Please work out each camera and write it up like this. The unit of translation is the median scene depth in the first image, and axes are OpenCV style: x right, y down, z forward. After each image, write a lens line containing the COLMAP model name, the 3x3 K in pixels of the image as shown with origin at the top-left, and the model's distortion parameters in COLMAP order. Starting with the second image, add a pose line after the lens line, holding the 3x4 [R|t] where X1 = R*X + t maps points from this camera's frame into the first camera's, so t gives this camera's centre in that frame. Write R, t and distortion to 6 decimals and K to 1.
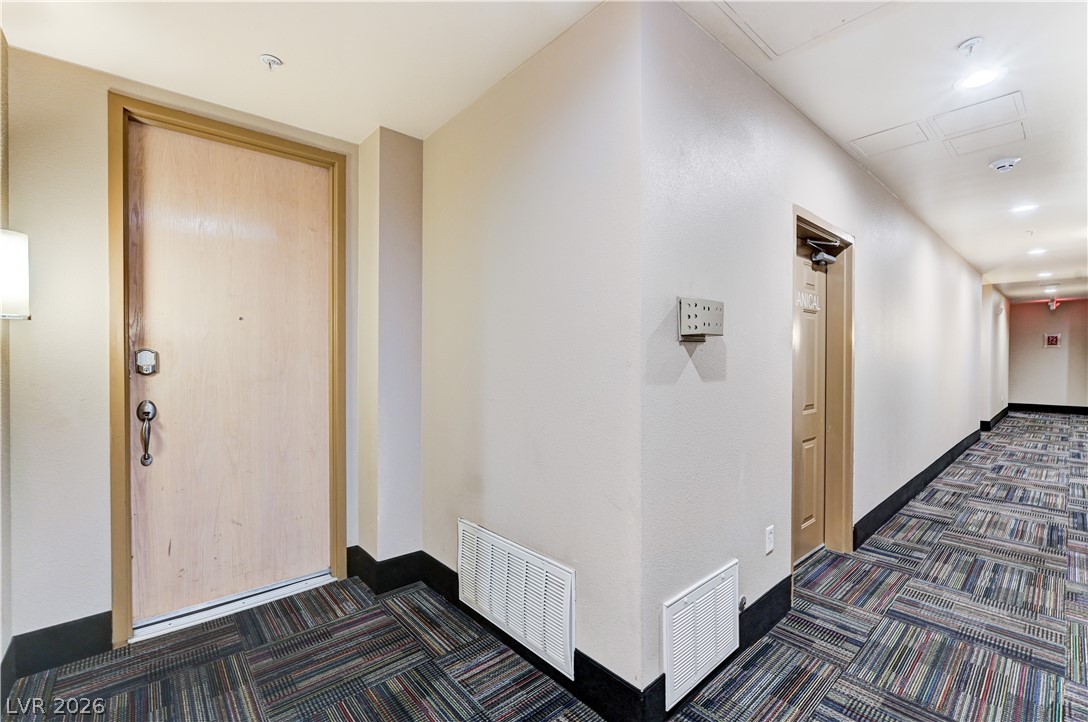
lens RADIAL K [[471.3, 0, 549.2], [0, 471.3, 359.9], [0, 0, 1]] dist [-0.001569, -0.000381]
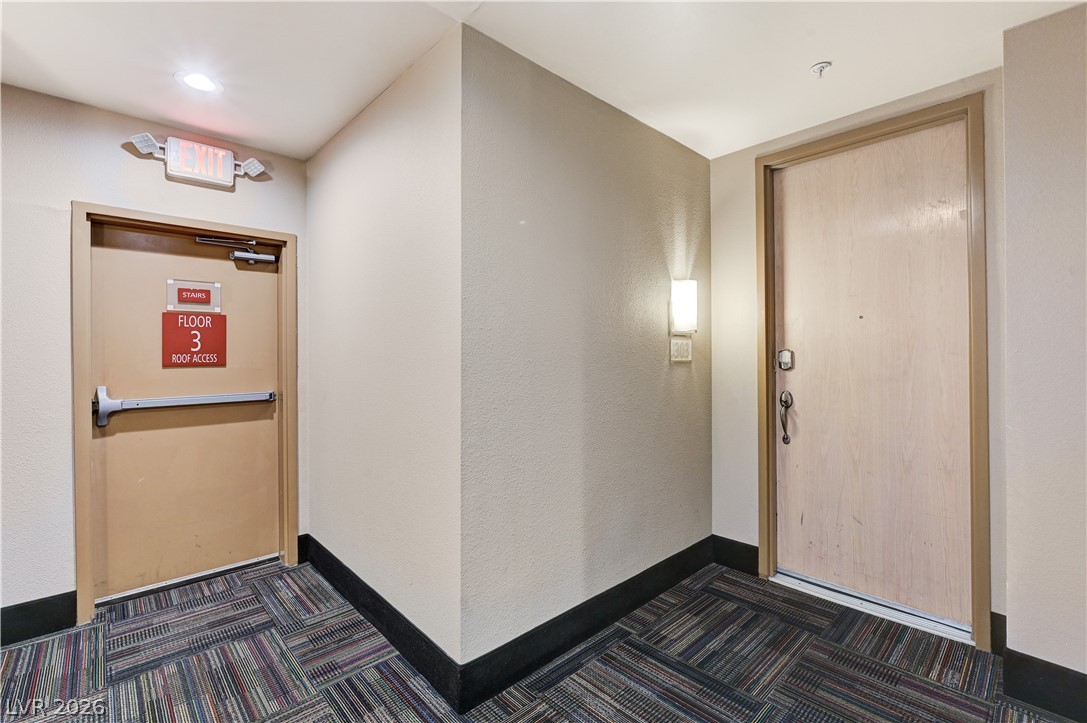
lens RADIAL K [[480.0, 0, 542.6], [0, 480.0, 347.9], [0, 0, 1]] dist [-0.002604, -0.000290]
pose [[0.031385, -0.013665, -0.999414, 0.385022], [-0.004612, 0.999894, -0.013817, -0.005942], [0.999497, 0.005043, 0.031318, 0.328642]]
